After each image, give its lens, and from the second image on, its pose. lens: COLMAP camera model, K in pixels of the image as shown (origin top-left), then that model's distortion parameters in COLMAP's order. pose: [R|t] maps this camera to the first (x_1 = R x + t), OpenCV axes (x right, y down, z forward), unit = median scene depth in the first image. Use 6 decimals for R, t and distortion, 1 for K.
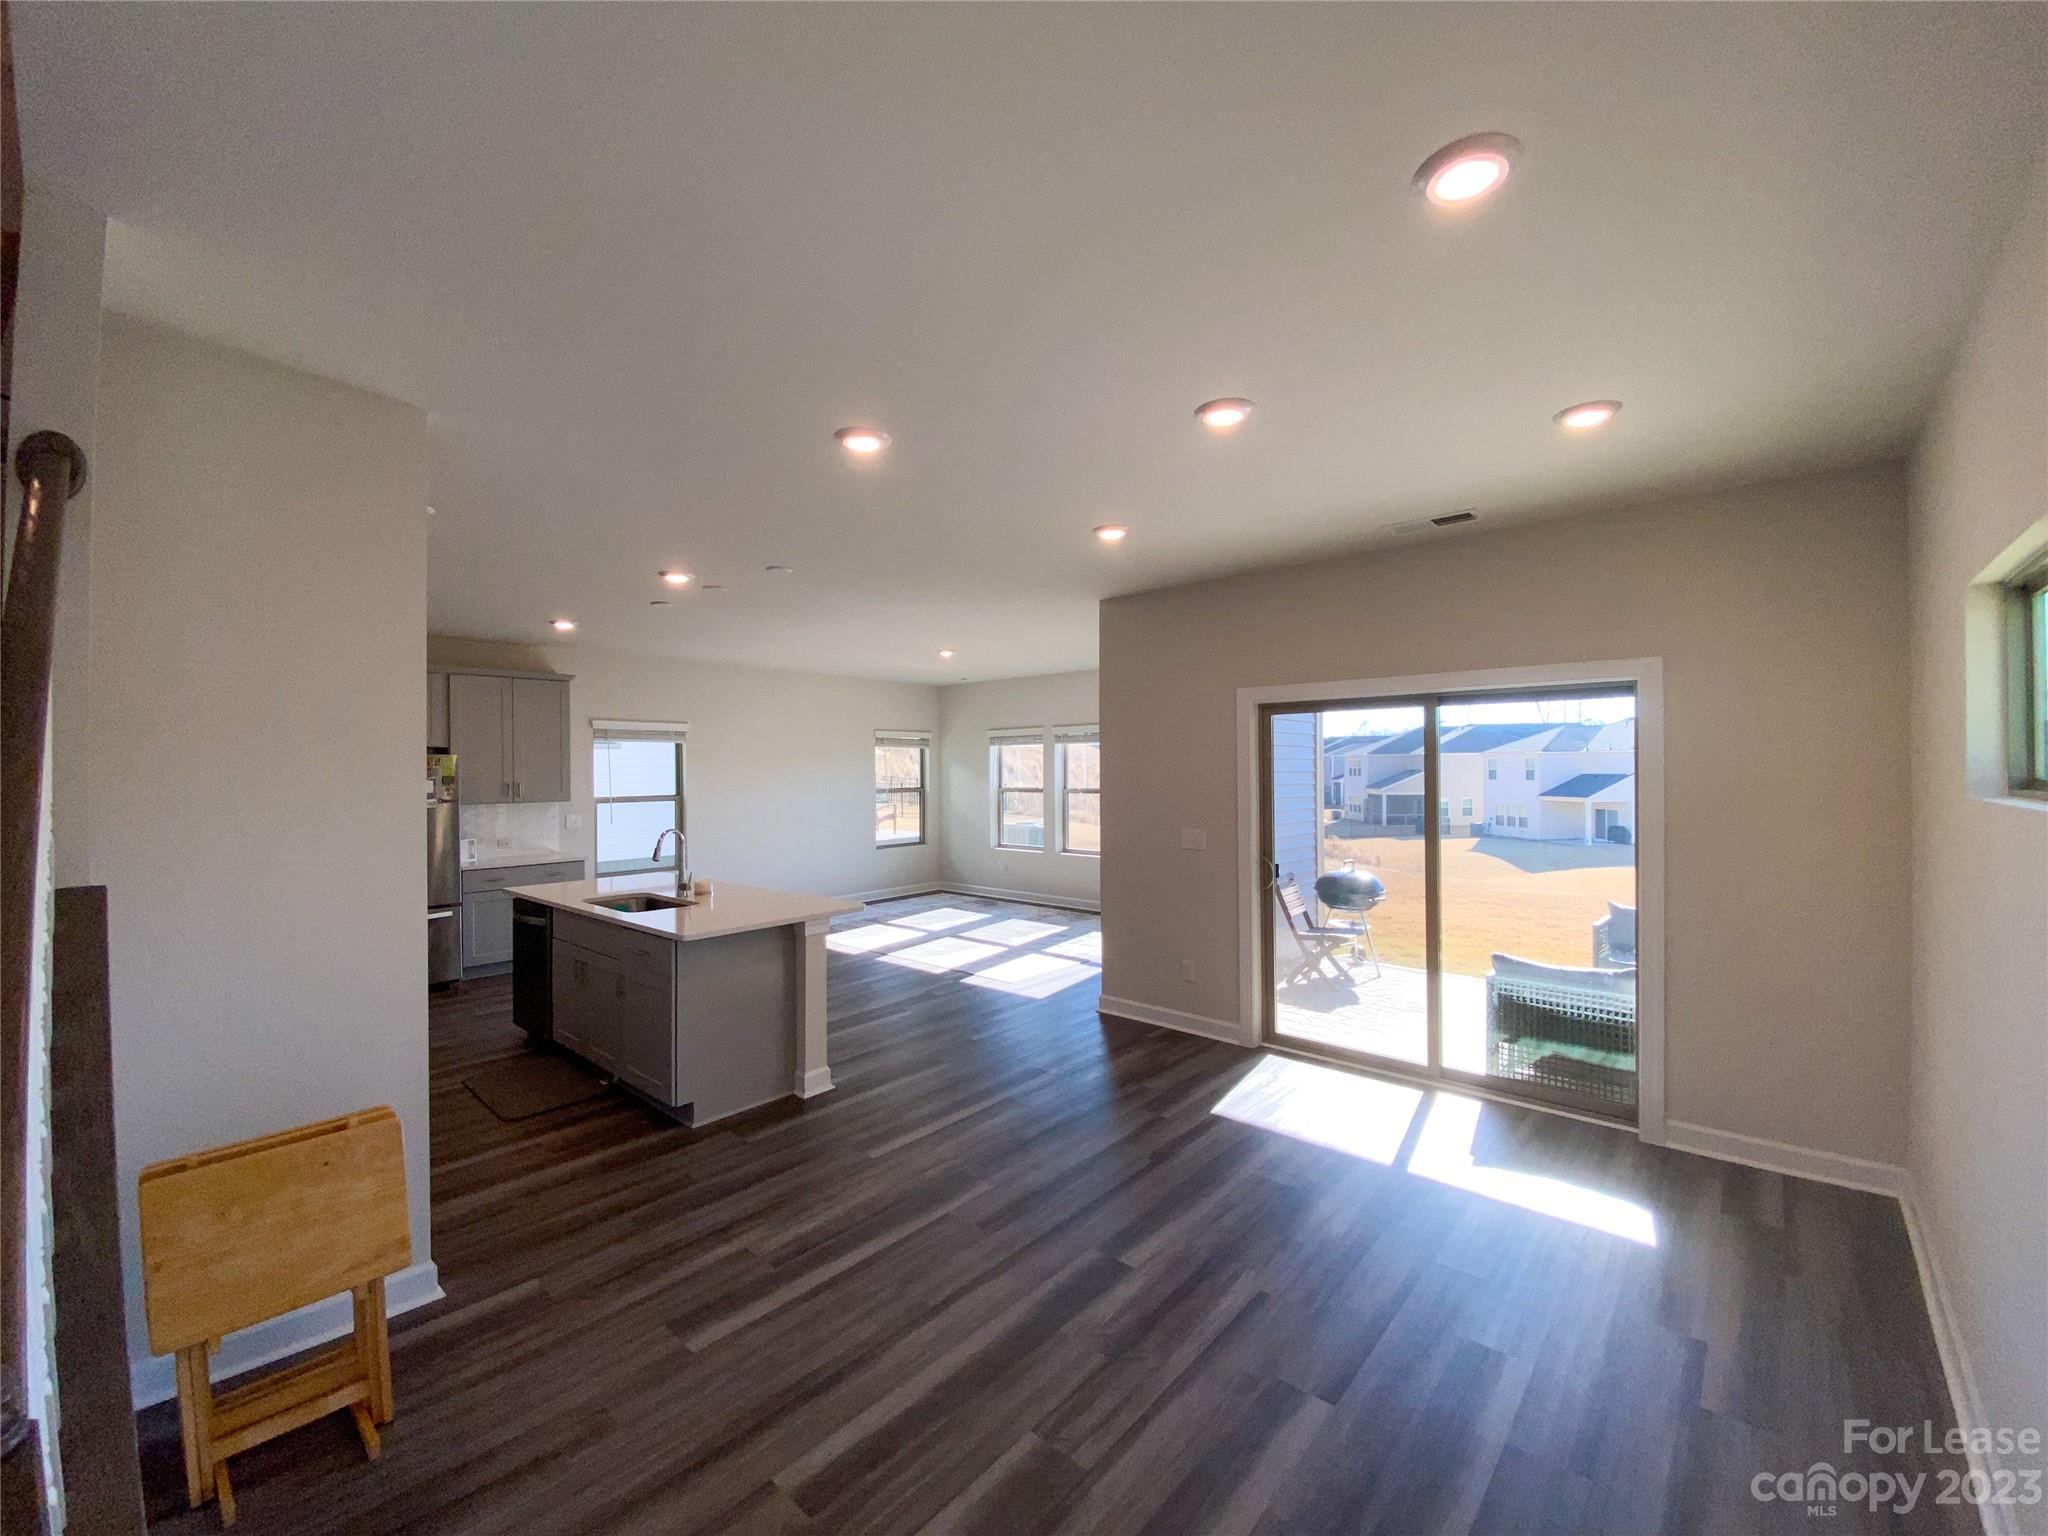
lens RADIAL K [[826.7, 0, 1036.8], [0, 826.7, 763.9], [0, 0, 1]] dist [0.001402, -0.001086]
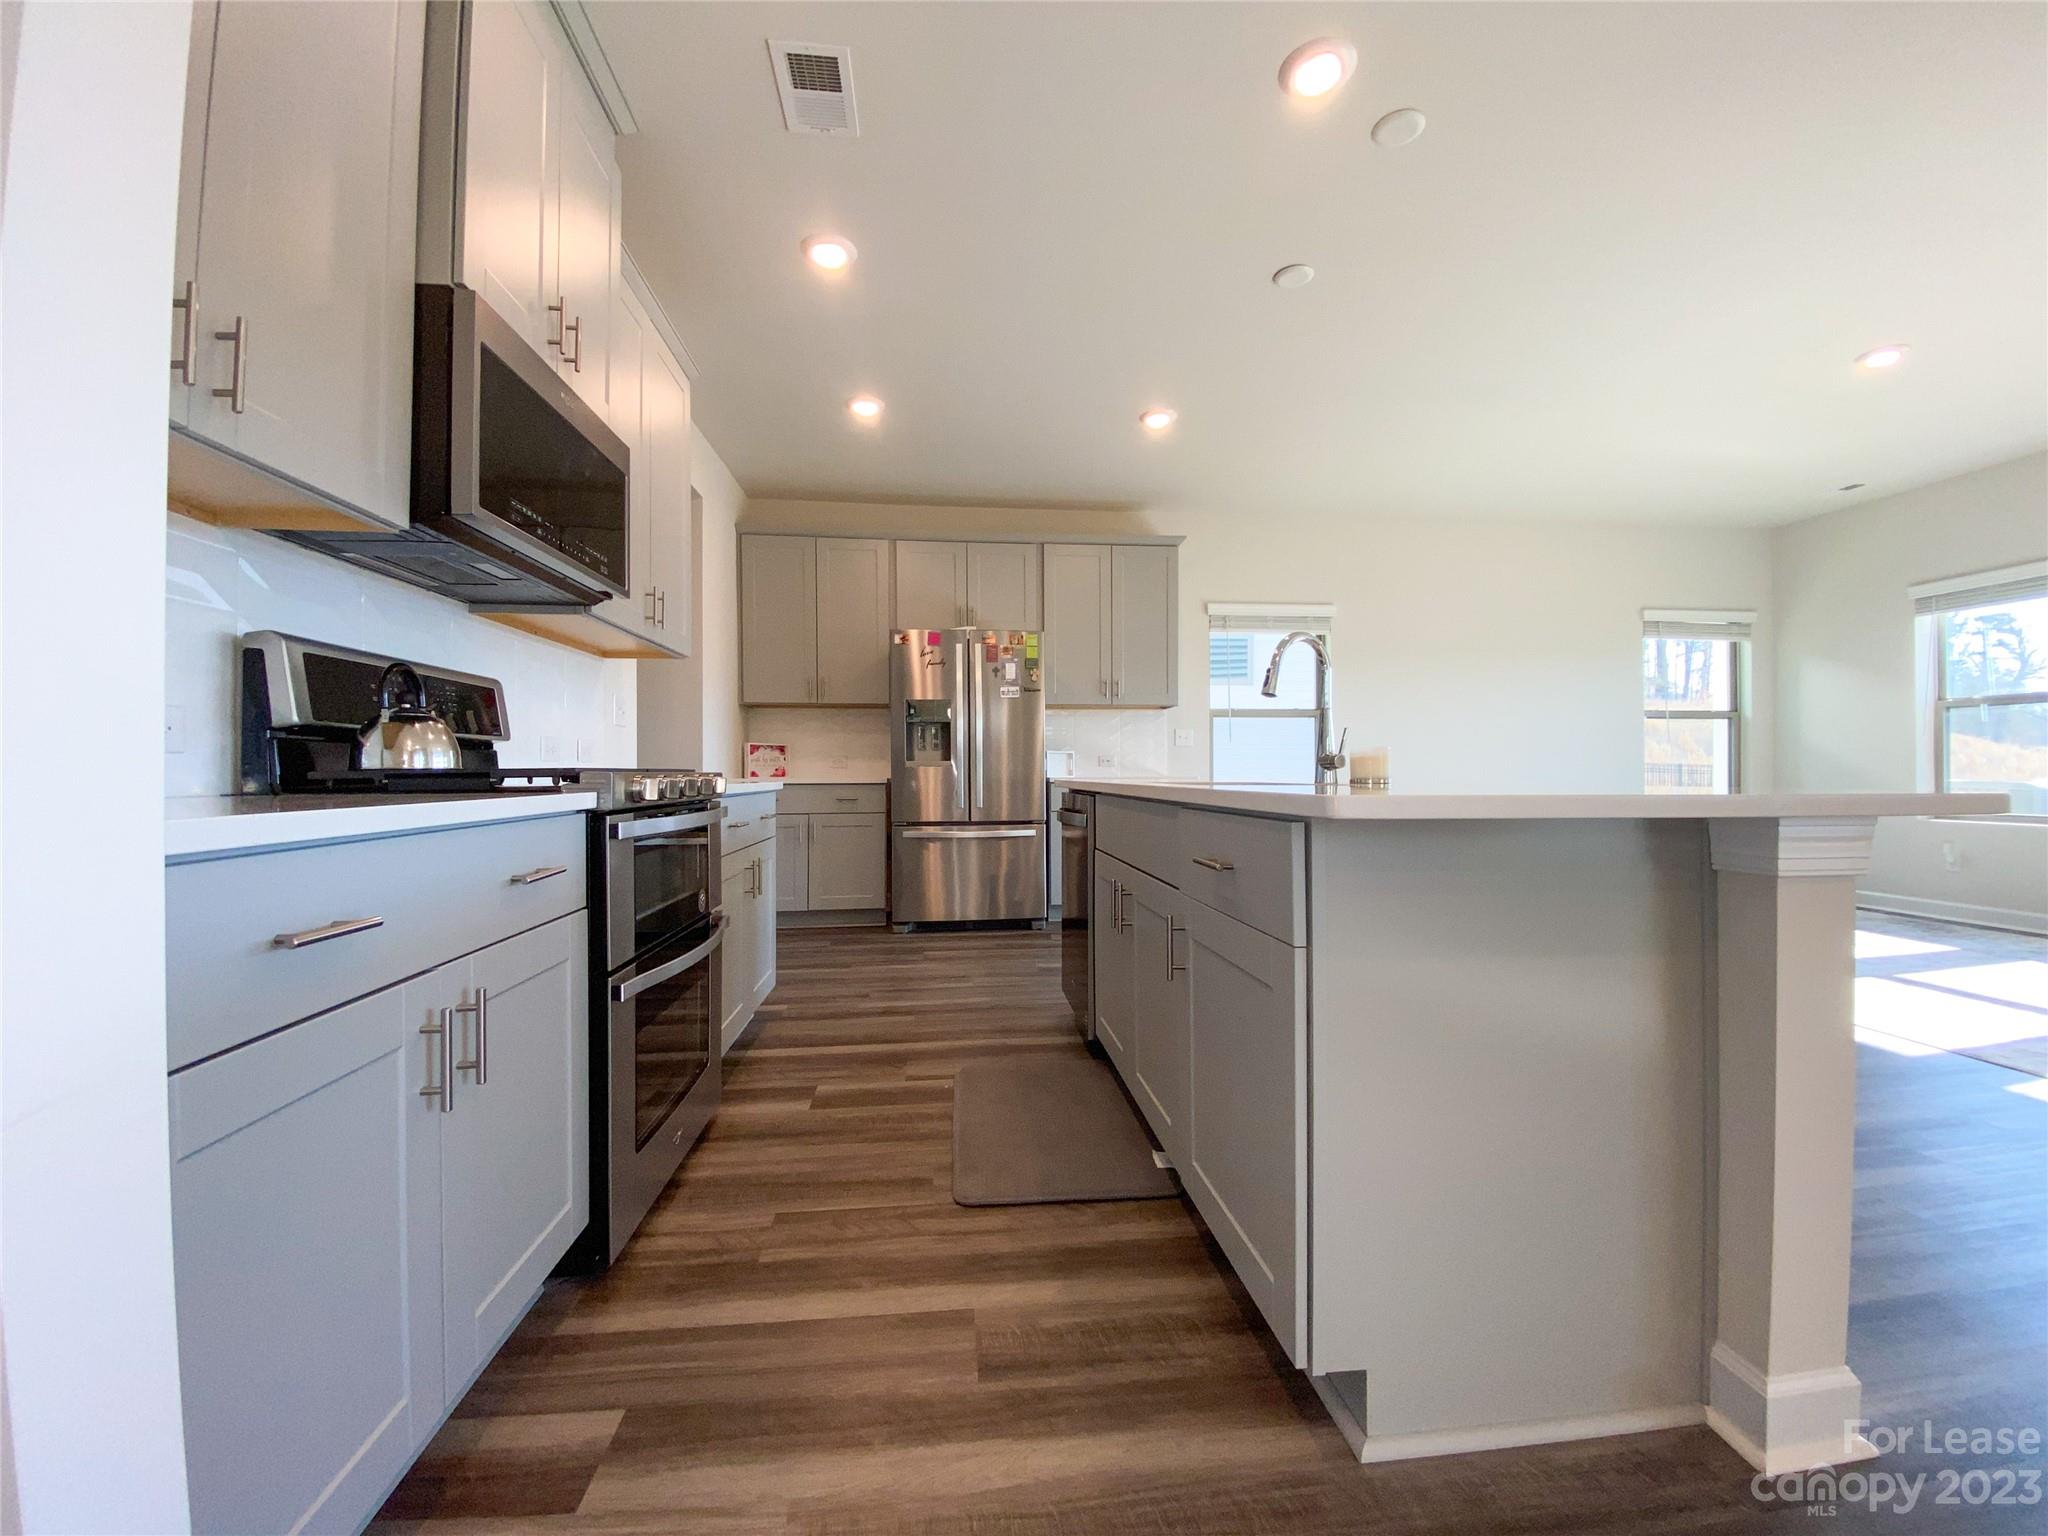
lens RADIAL K [[826.7, 0, 1023.8], [0, 826.7, 762.6], [0, 0, 1]] dist [0.001402, -0.001086]
pose [[0.729700, -0.001458, -0.683766, -0.237523], [-0.000817, 0.999995, -0.003005, 0.150691], [0.683767, 0.002751, 0.729696, 0.550402]]
